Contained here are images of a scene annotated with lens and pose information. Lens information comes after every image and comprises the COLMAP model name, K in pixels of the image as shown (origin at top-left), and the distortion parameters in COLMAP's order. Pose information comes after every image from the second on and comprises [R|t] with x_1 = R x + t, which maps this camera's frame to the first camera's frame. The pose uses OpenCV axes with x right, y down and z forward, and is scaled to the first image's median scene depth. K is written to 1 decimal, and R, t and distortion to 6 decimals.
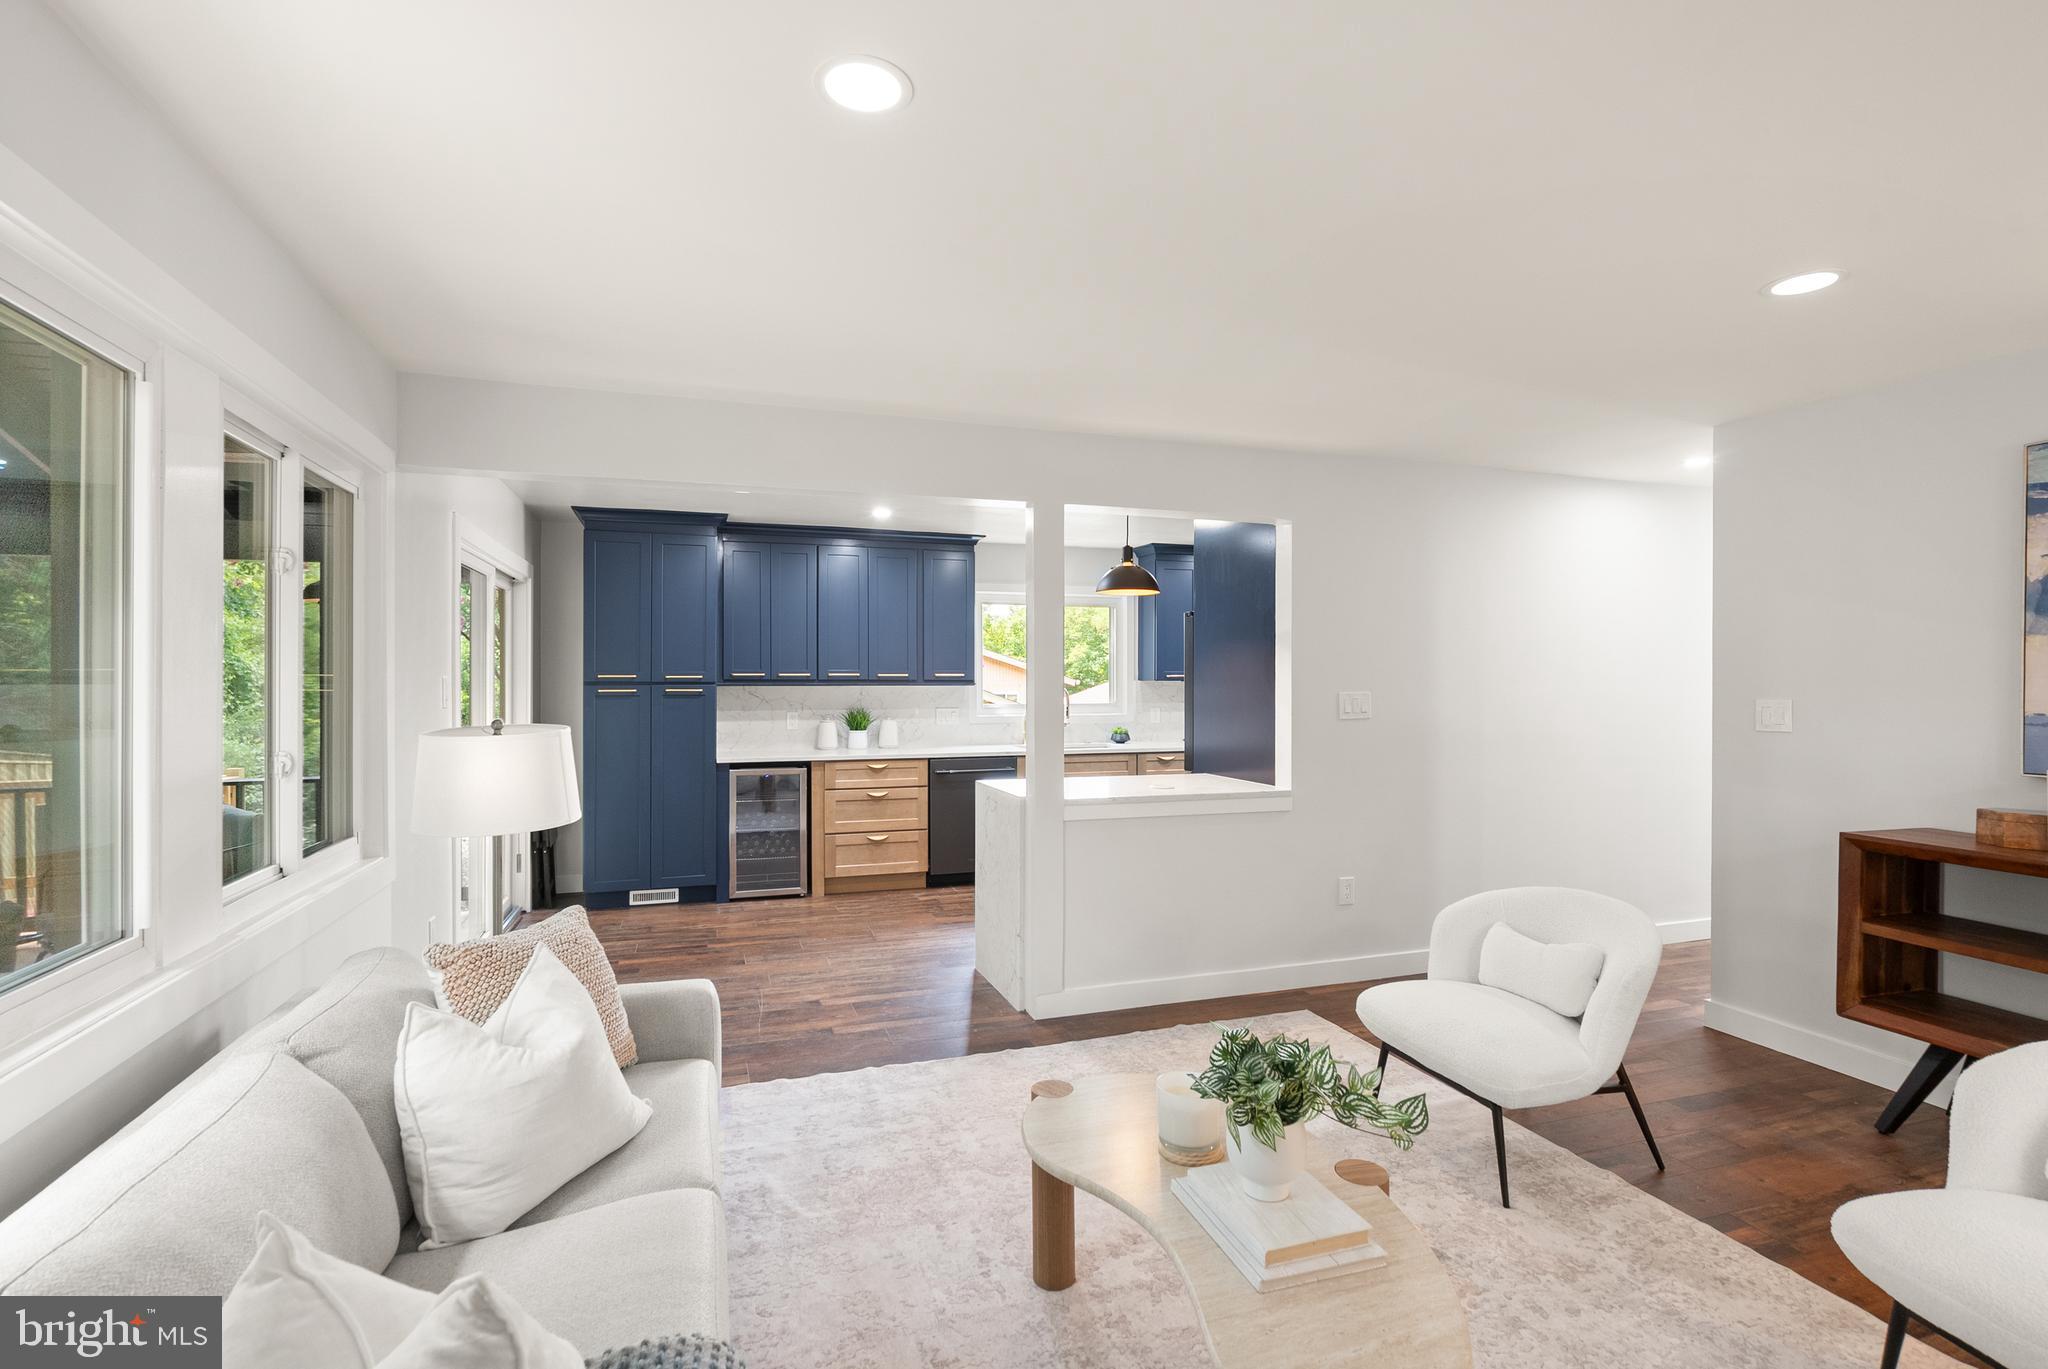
lens RADIAL K [[960.6, 0, 1033.9], [0, 960.6, 691.2], [0, 0, 1]] dist [-0.000080, 0.001667]
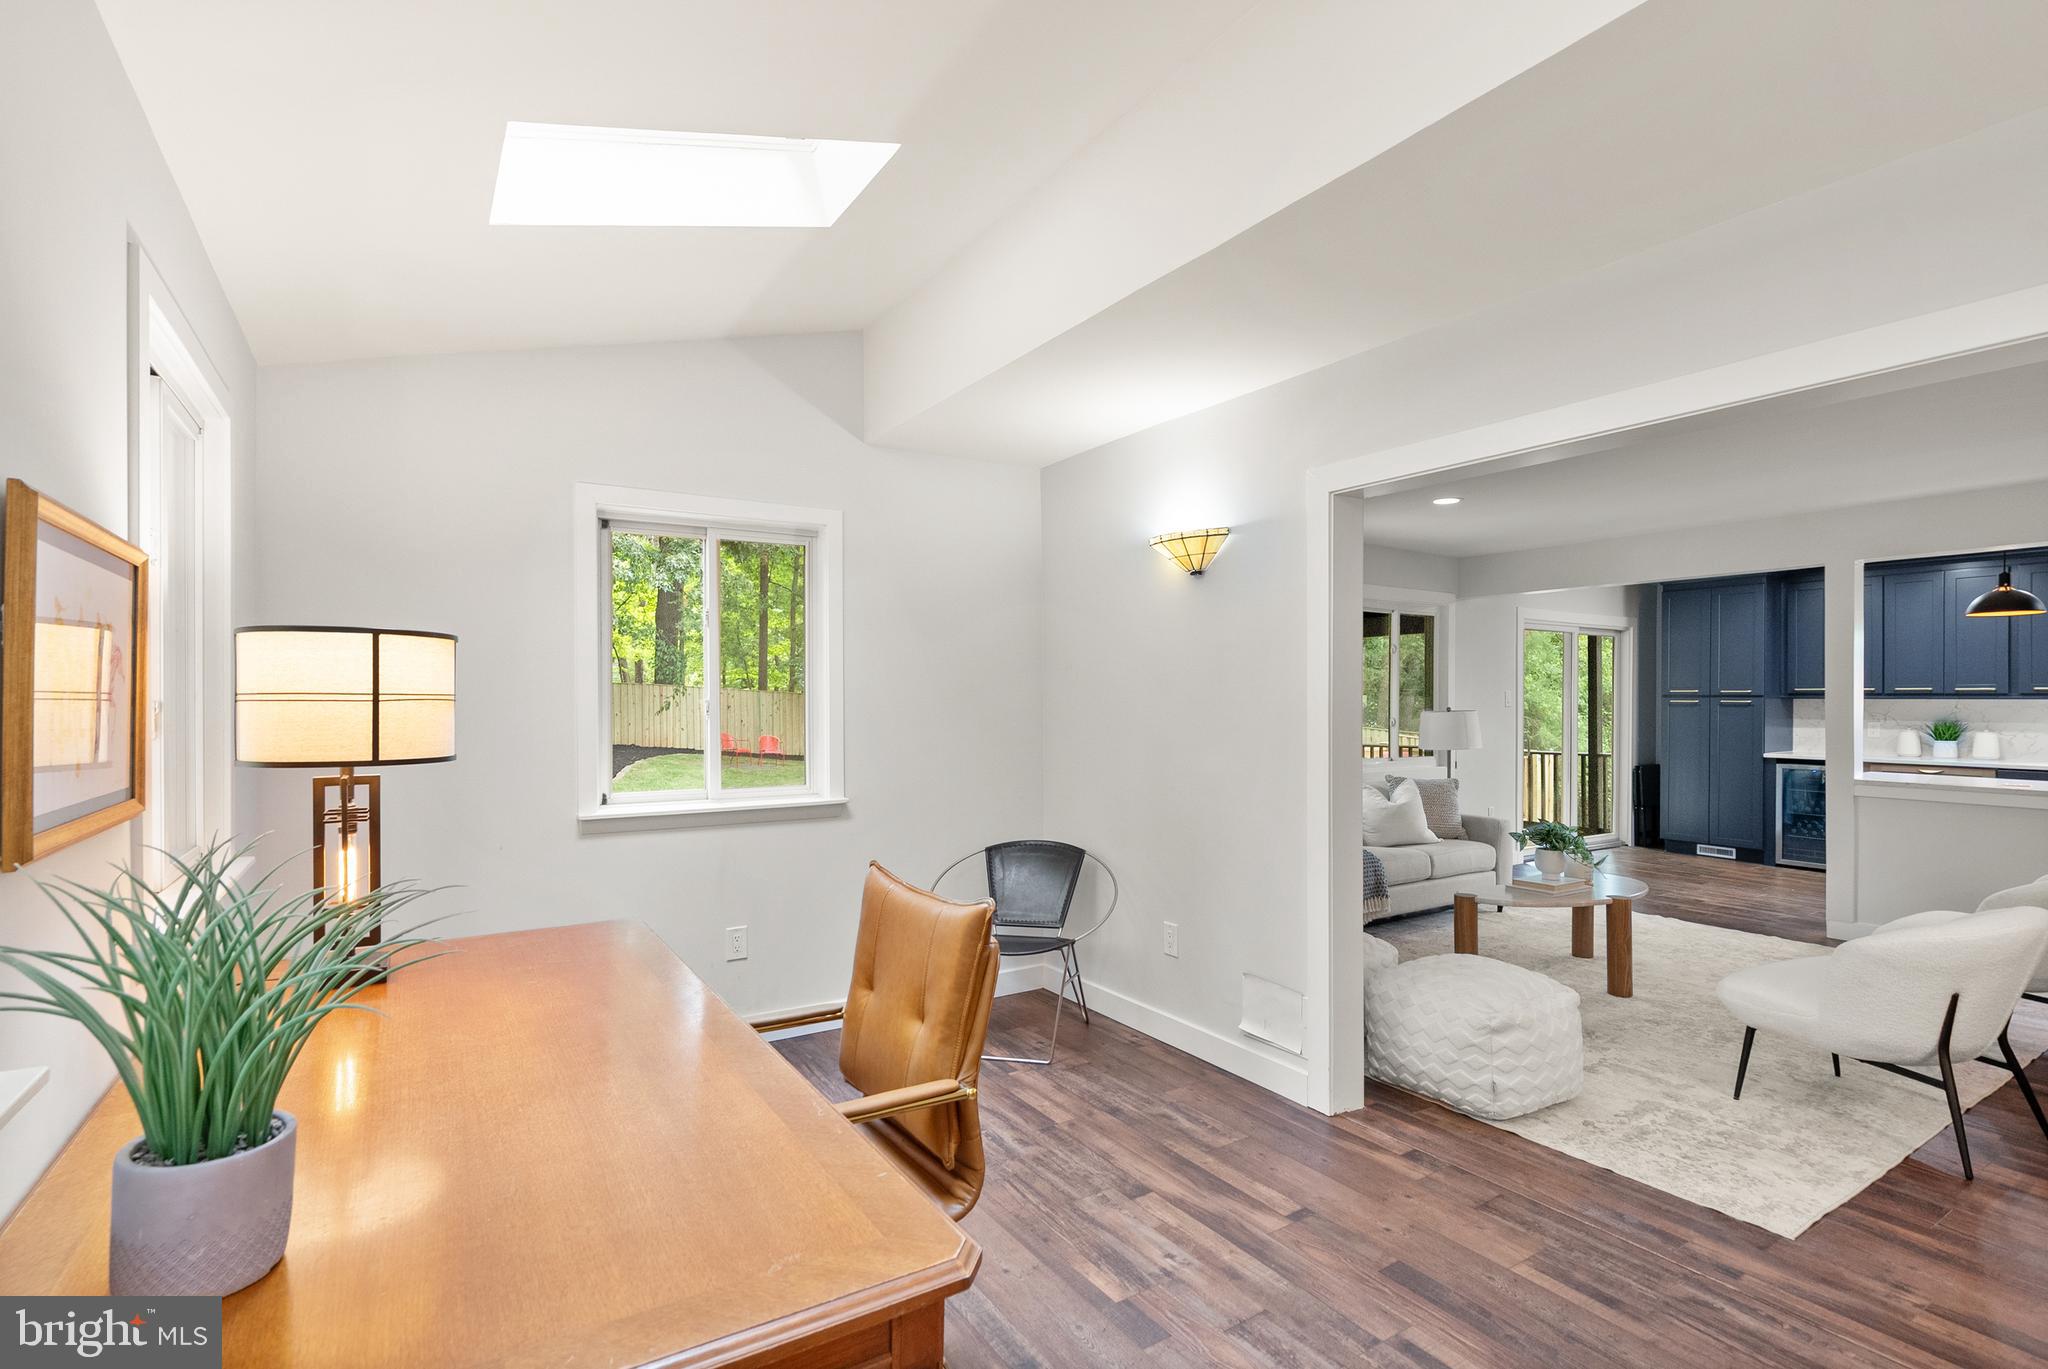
lens RADIAL K [[960.6, 0, 1012.2], [0, 960.6, 697.2], [0, 0, 1]] dist [-0.000080, 0.001667]
pose [[0.243786, 0.001455, -0.969828, 0.684437], [-0.014817, 0.999888, -0.002225, 0.011276], [0.969716, 0.014912, 0.243780, -0.311019]]
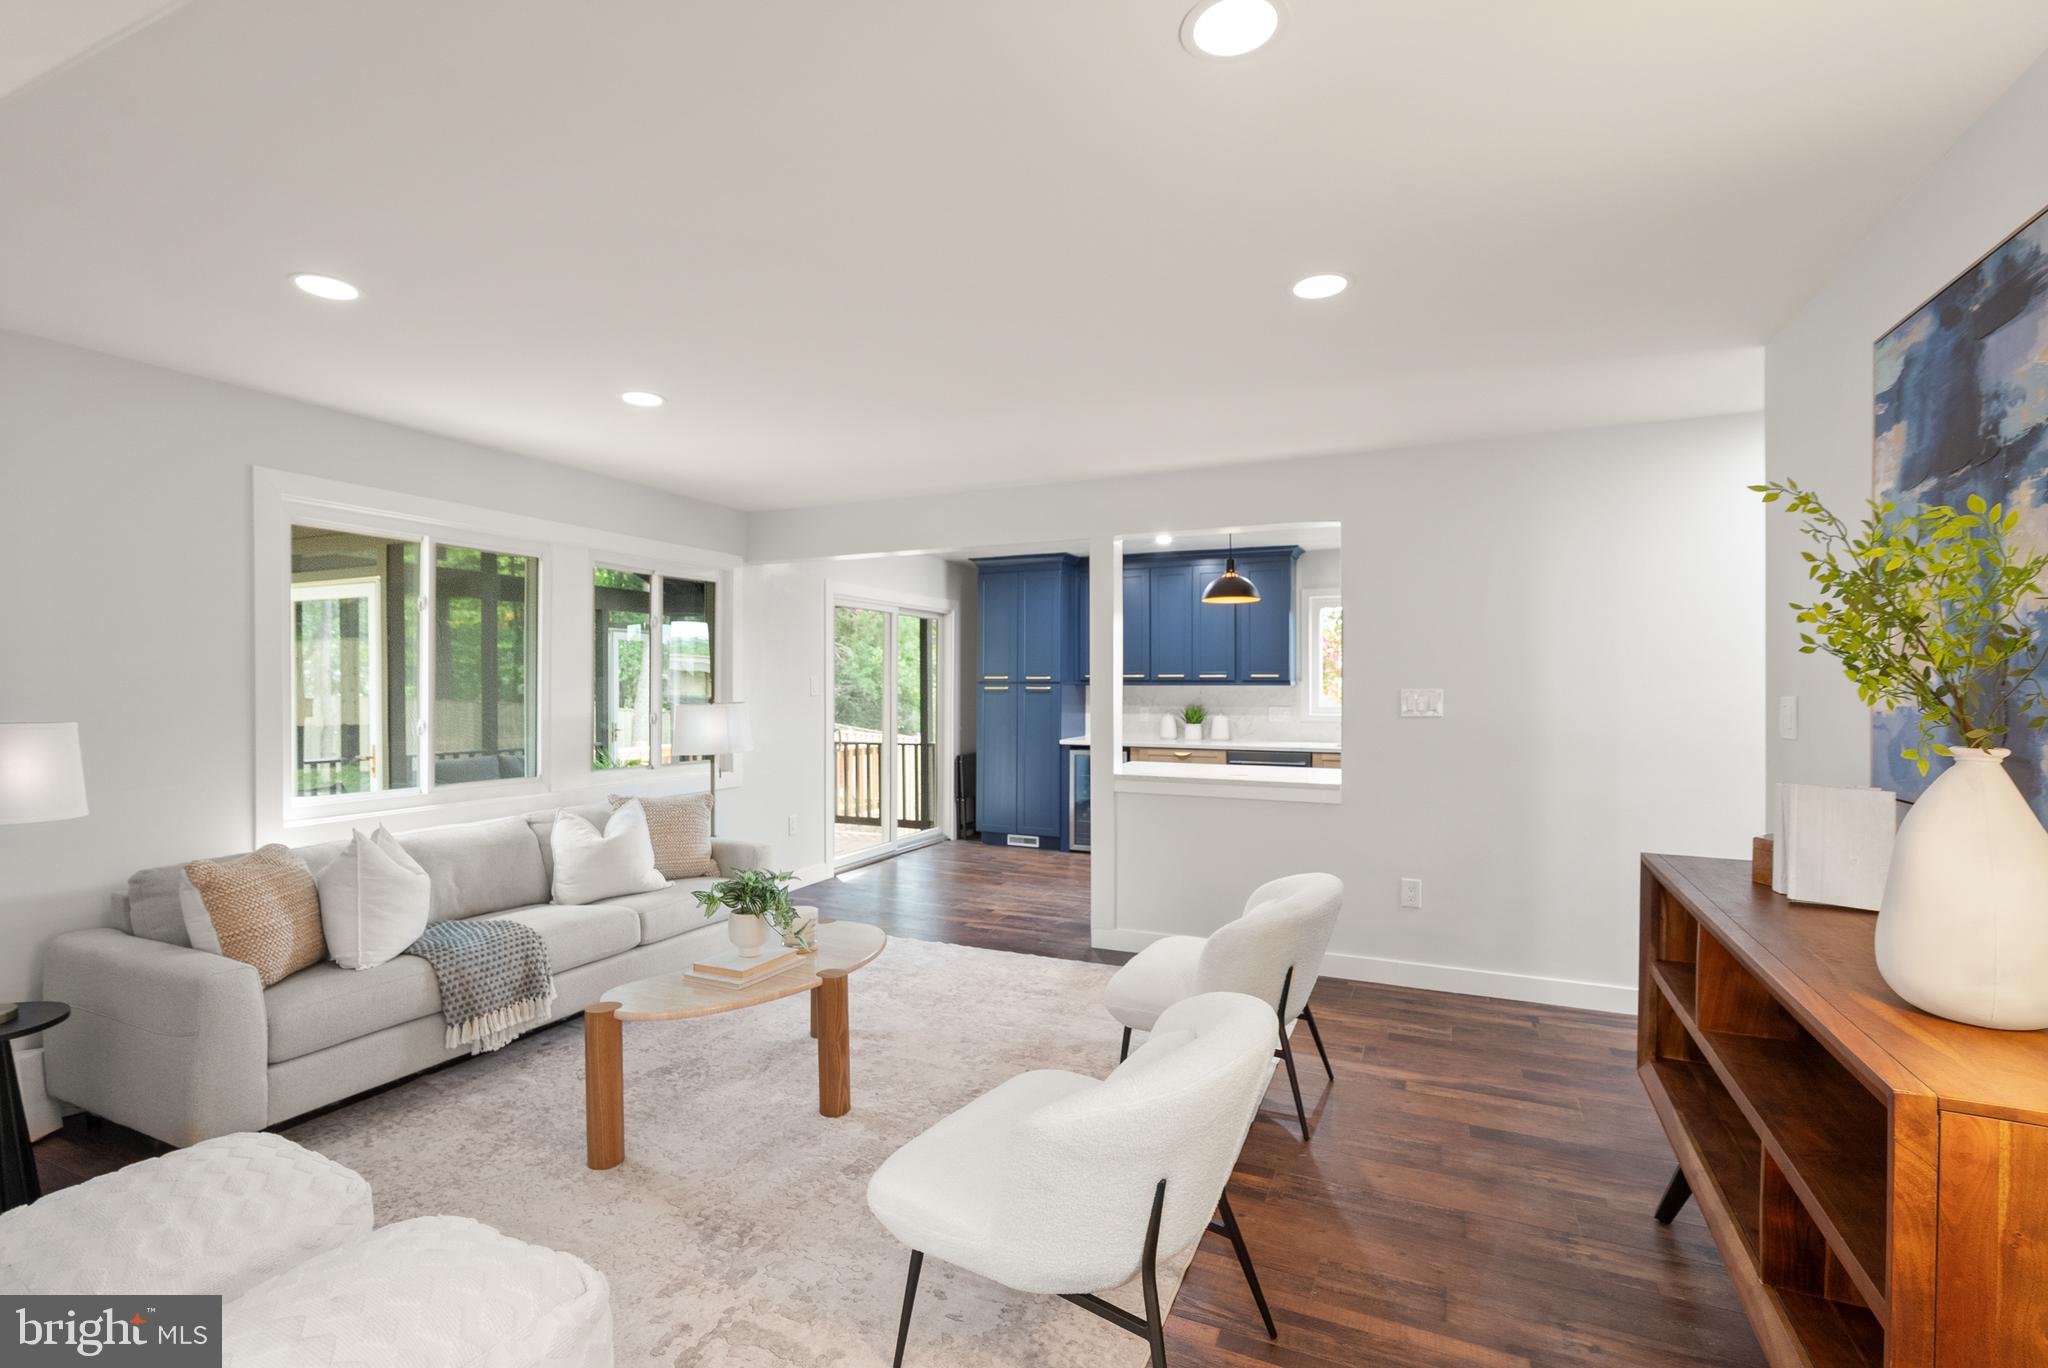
lens RADIAL K [[960.6, 0, 1005.2], [0, 960.6, 686.9], [0, 0, 1]] dist [-0.000080, 0.001667]
pose [[0.725389, 0.003754, -0.688329, 0.508977], [-0.010502, 0.999929, -0.005615, 0.005433], [0.688259, 0.011302, 0.725377, 0.001175]]
